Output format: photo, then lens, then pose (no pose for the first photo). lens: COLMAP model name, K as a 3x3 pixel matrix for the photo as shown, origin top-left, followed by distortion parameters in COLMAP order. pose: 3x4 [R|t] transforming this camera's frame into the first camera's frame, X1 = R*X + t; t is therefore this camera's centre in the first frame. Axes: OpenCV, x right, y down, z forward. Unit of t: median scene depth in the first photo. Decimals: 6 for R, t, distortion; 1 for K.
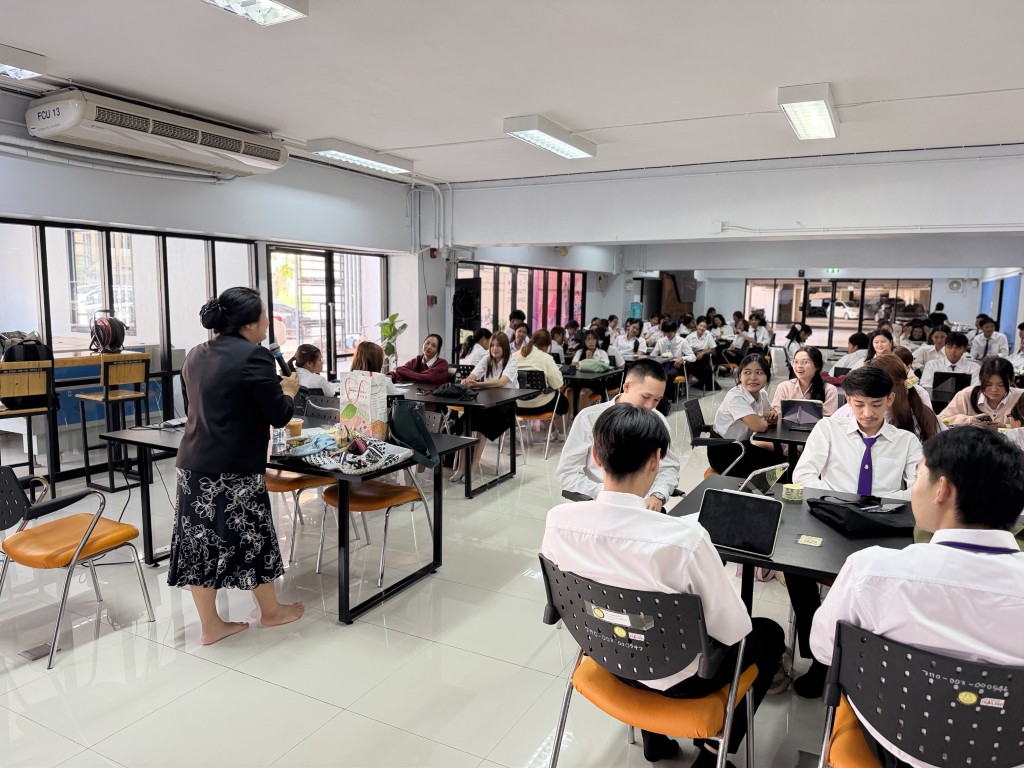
lens RADIAL K [[719.0, 0, 512.0], [0, 719.0, 384.0], [0, 0, 1]] dist [0.114704, -0.178874]
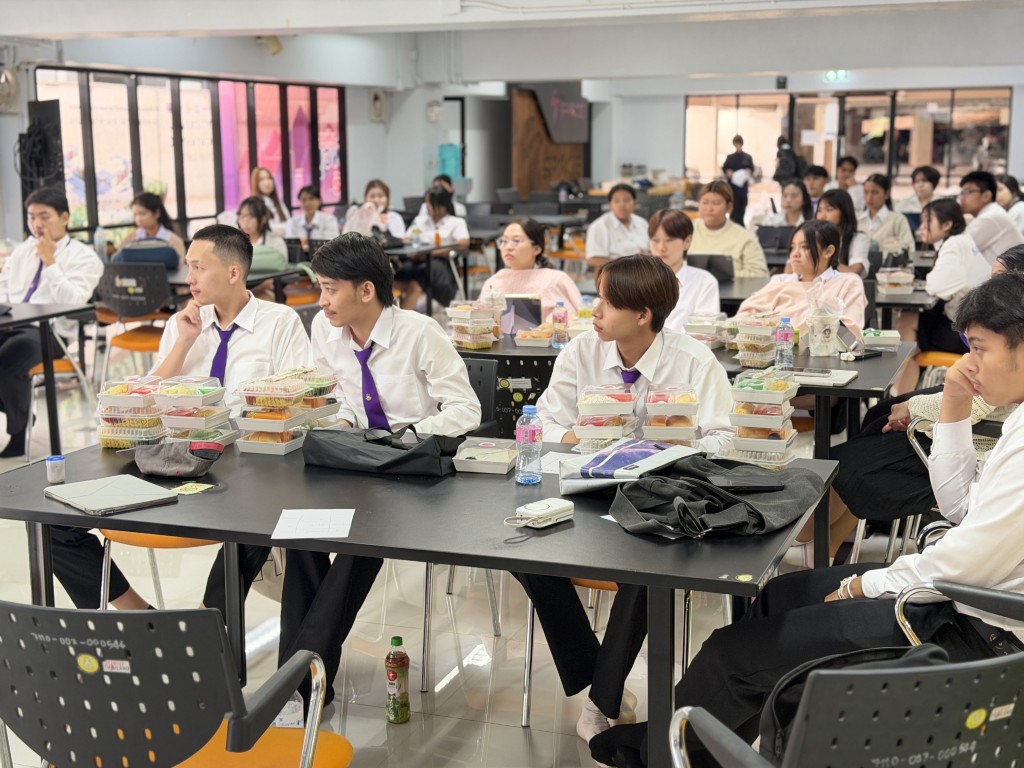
lens RADIAL K [[1432.1, 0, 512.0], [0, 1432.1, 384.0], [0, 0, 1]] dist [0.217062, -0.503066]
pose [[0.992838, -0.040712, 0.112313, 0.160827], [0.035048, 0.998034, 0.051955, 0.014869], [-0.114208, -0.047646, 0.992314, -0.094411]]
